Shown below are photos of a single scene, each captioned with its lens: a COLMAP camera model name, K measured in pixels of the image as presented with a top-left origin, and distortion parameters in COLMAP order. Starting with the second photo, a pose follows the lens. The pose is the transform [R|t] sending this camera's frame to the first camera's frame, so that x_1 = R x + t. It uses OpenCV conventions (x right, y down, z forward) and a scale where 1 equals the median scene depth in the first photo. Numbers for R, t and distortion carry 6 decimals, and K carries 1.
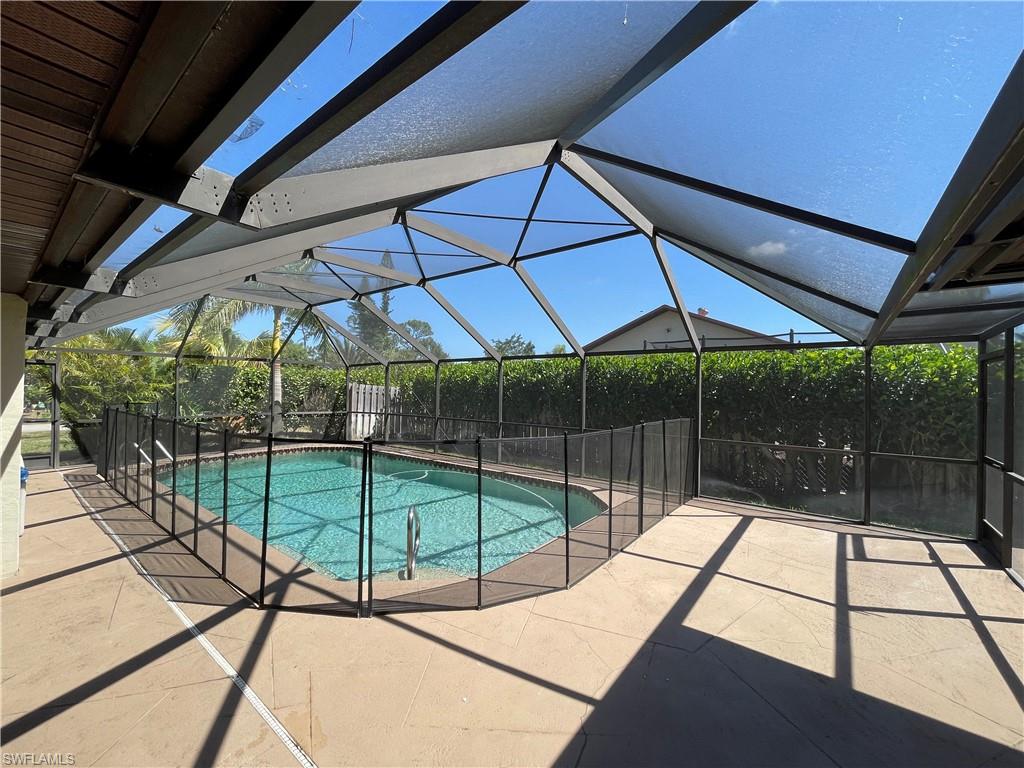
lens RADIAL K [[413.7, 0, 512.3], [0, 413.7, 386.5], [0, 0, 1]] dist [-0.003805, 0.002009]
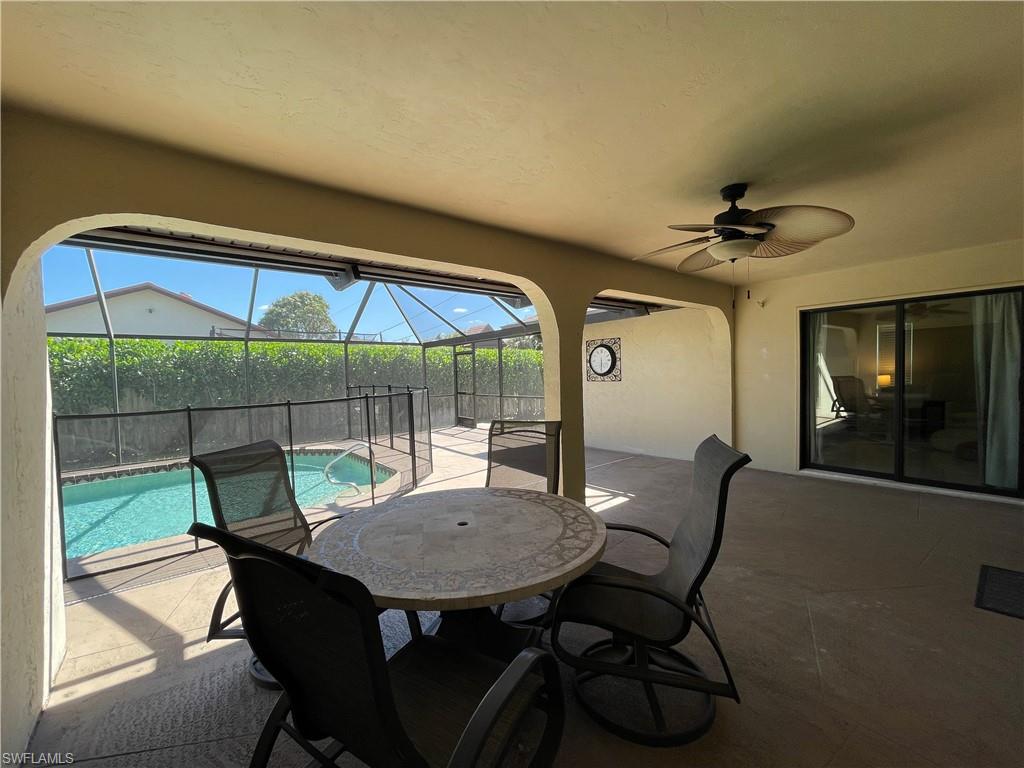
lens RADIAL K [[413.7, 0, 512.2], [0, 413.7, 386.5], [0, 0, 1]] dist [-0.003805, 0.002009]
pose [[0.197681, -0.041701, 0.979379, -1.540048], [0.024136, 0.998999, 0.037665, 0.040988], [-0.979969, 0.016193, 0.198489, 0.172383]]
